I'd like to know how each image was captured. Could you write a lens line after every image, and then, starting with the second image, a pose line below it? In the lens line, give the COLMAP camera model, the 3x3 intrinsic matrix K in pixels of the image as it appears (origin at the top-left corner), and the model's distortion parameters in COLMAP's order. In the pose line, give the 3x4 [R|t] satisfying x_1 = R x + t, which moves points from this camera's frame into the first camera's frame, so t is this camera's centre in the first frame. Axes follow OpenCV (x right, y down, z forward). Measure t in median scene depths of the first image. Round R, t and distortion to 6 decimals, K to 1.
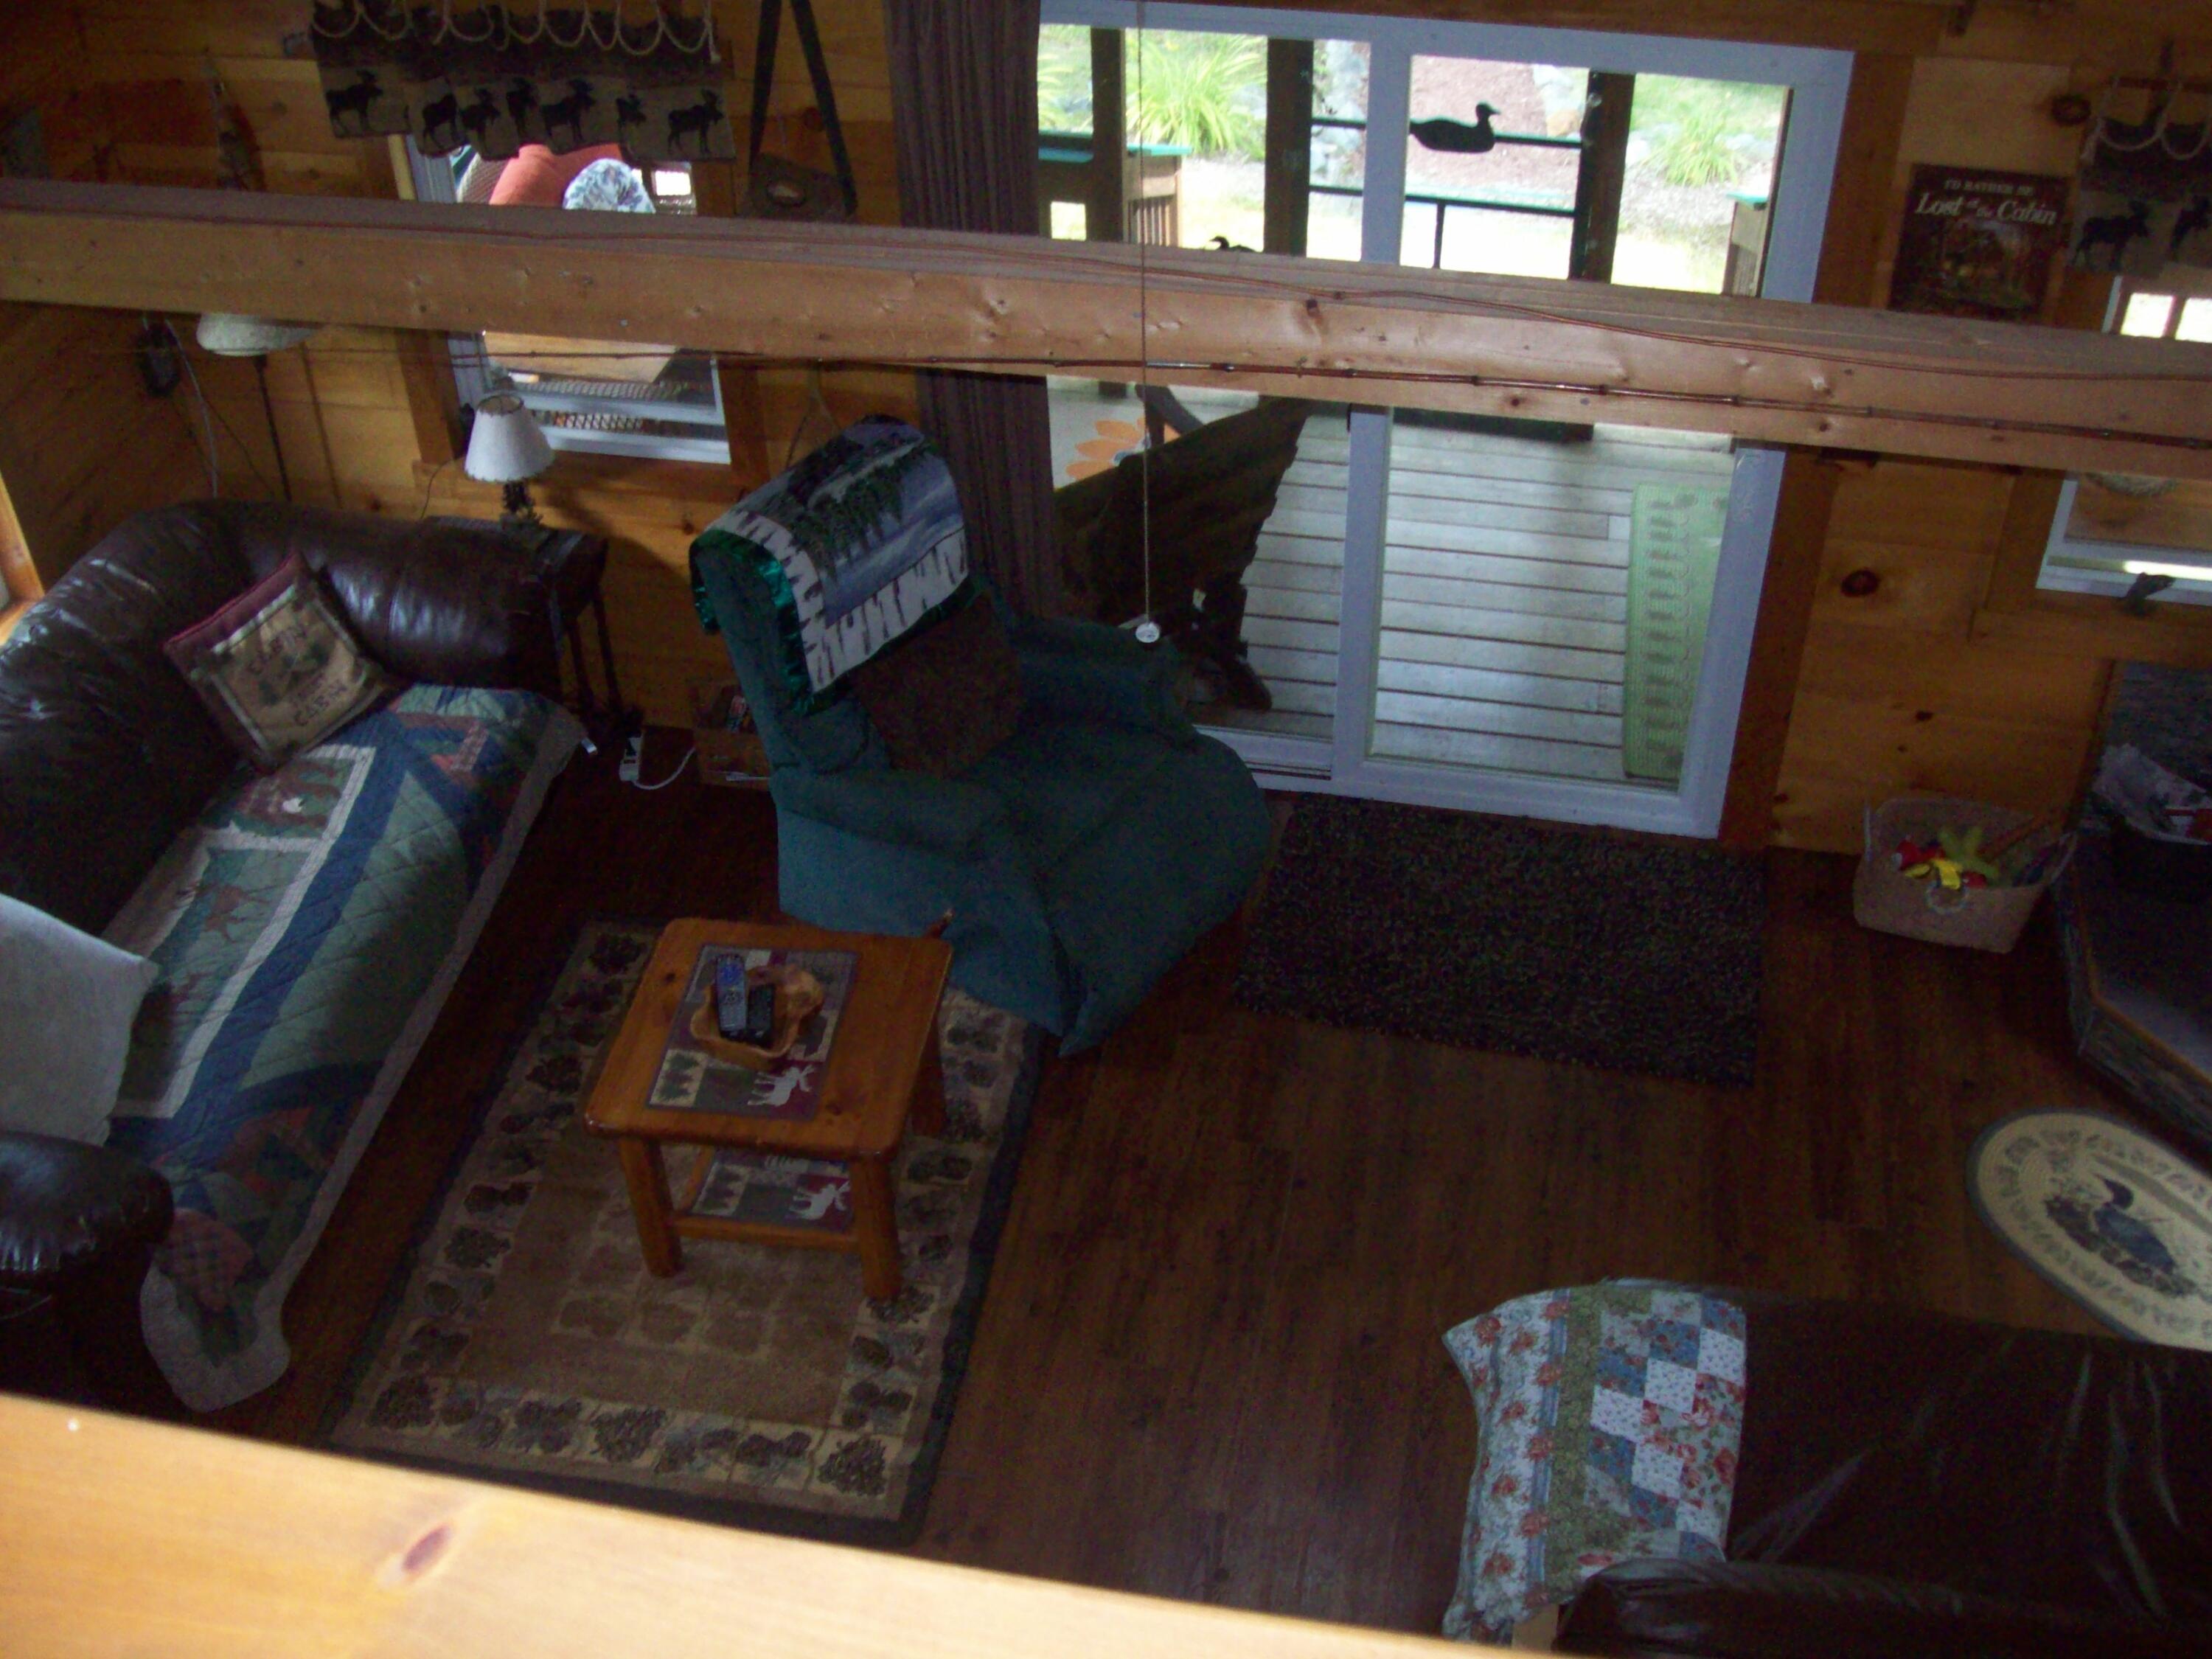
lens RADIAL K [[2411.6, 0, 1158.9], [0, 2411.6, 825.6], [0, 0, 1]] dist [-0.187770, 0.229928]
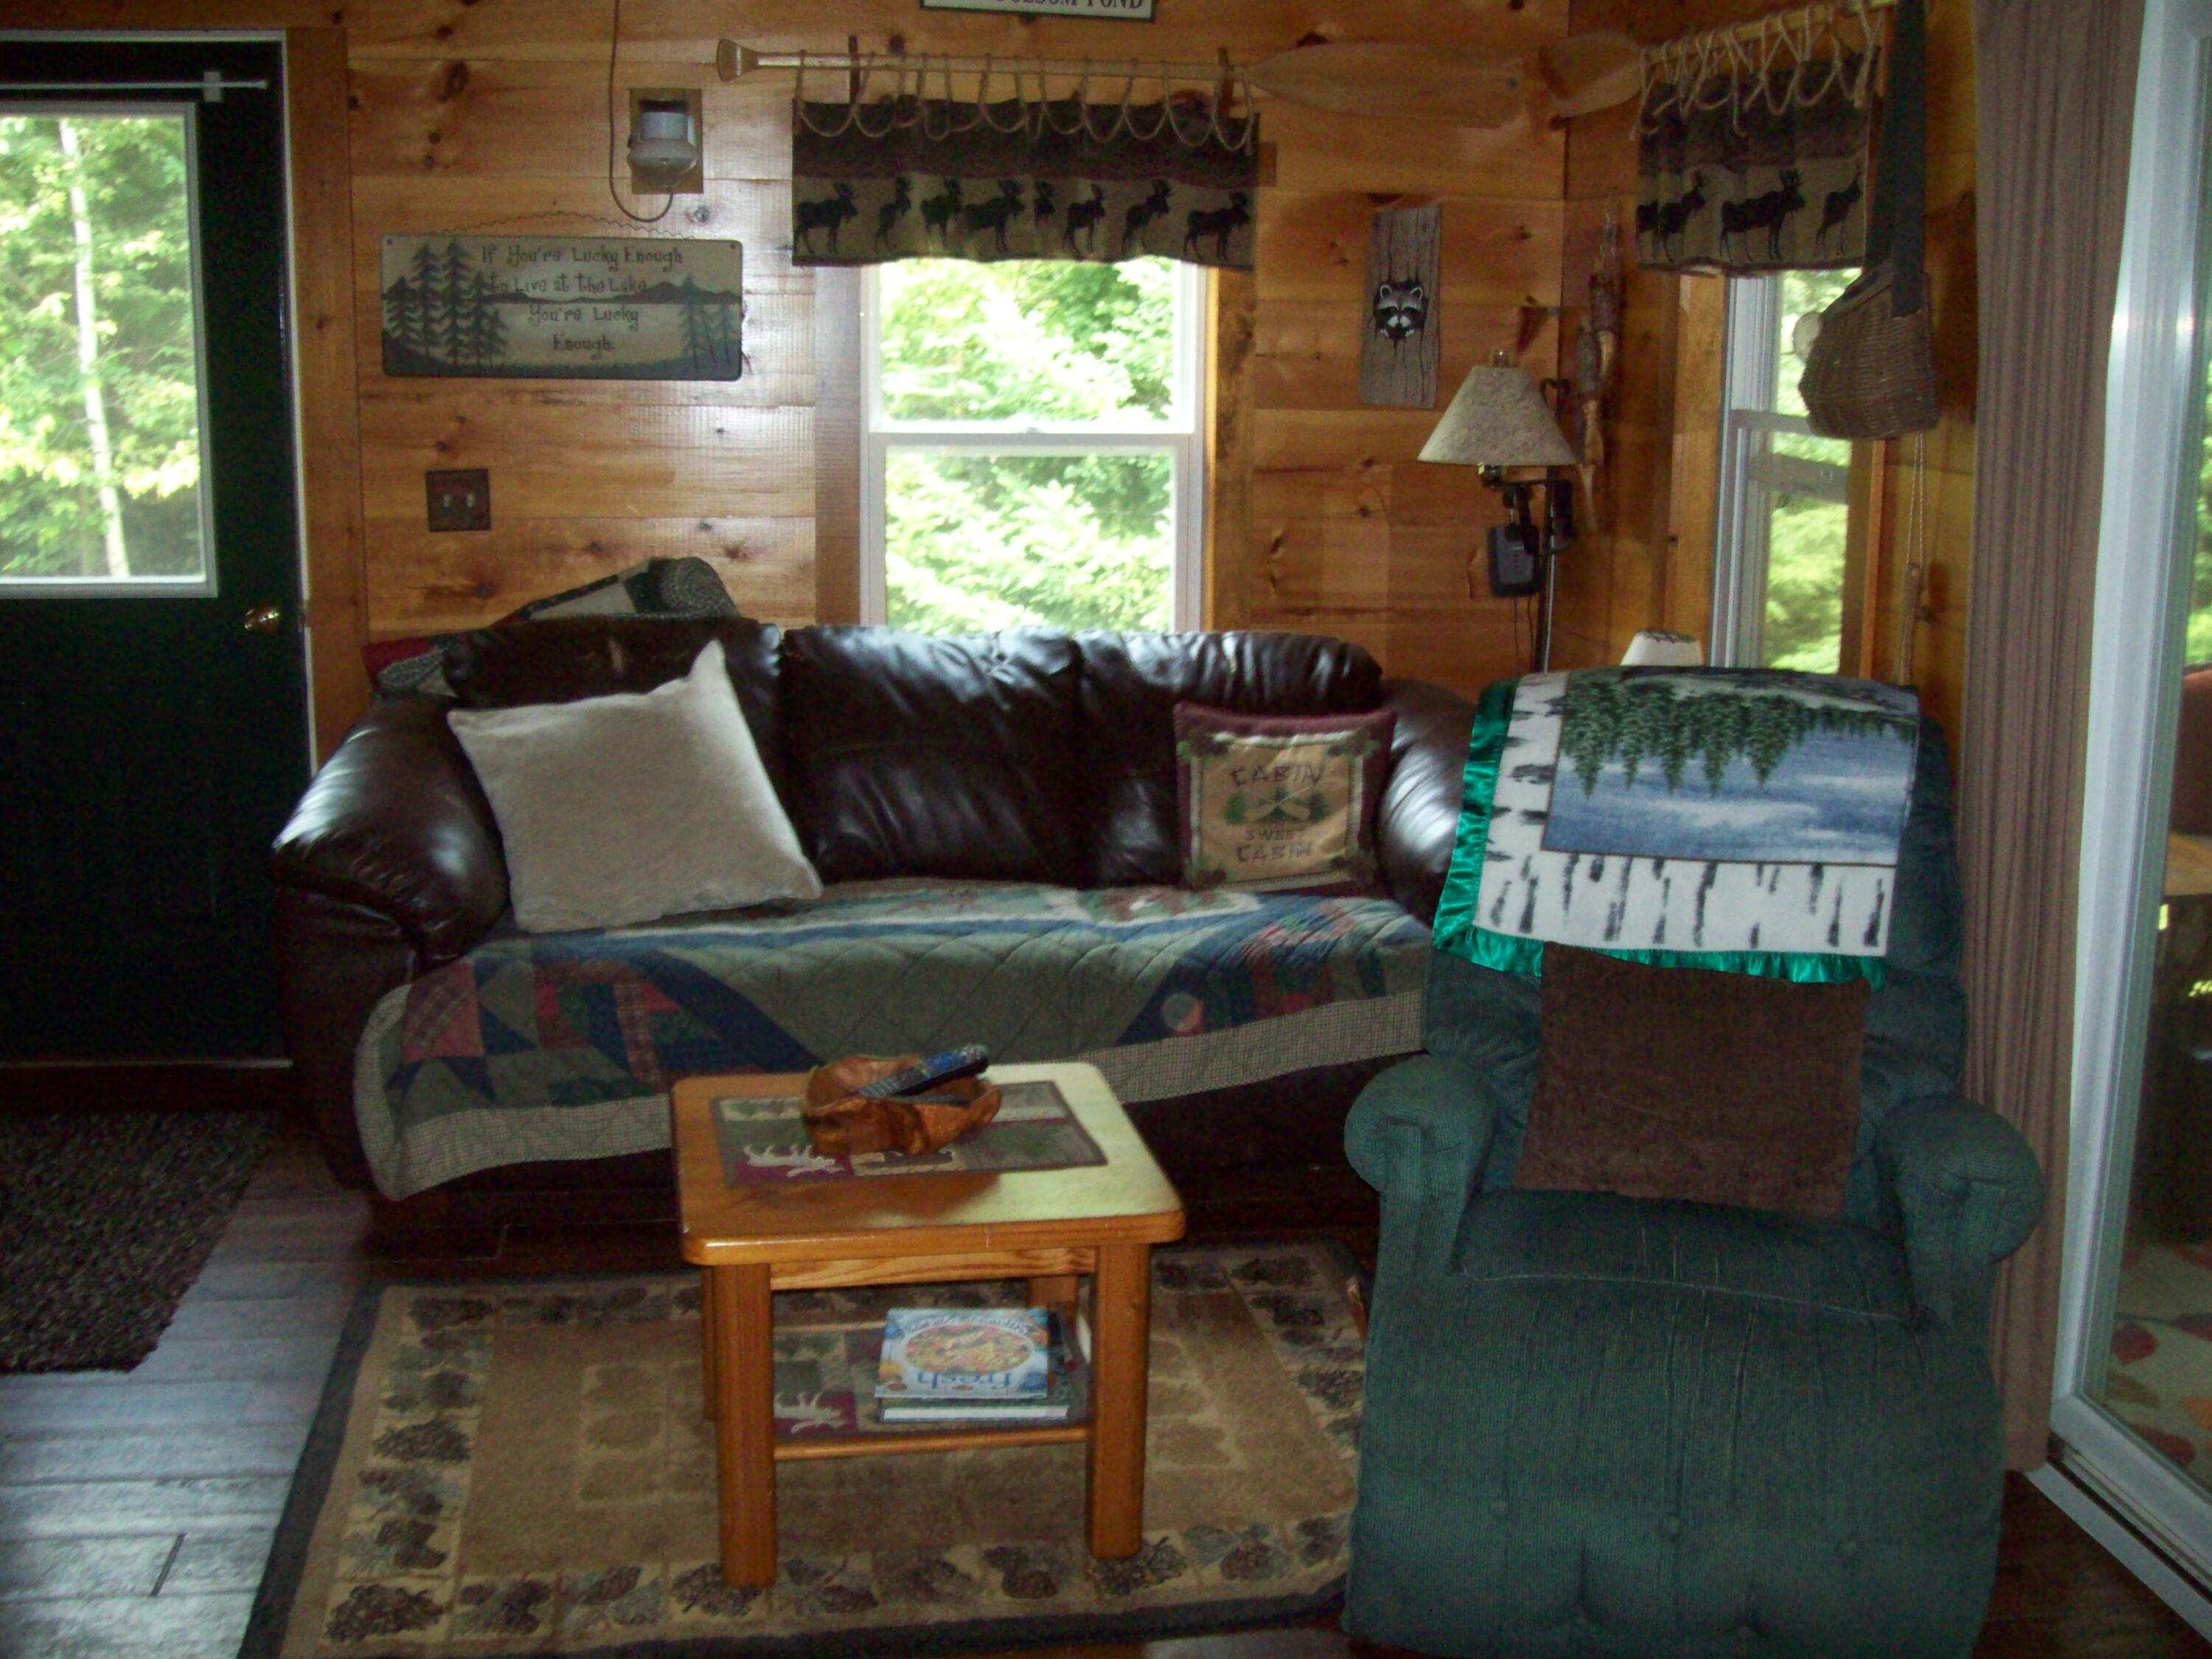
lens RADIAL K [[2411.6, 0, 1158.9], [0, 2411.6, 825.6], [0, 0, 1]] dist [-0.187770, 0.229928]
pose [[0.326208, 0.198473, -0.924228, 0.448257], [-0.612629, 0.788984, -0.046799, 0.005192], [0.719913, 0.581475, 0.378963, 0.739353]]
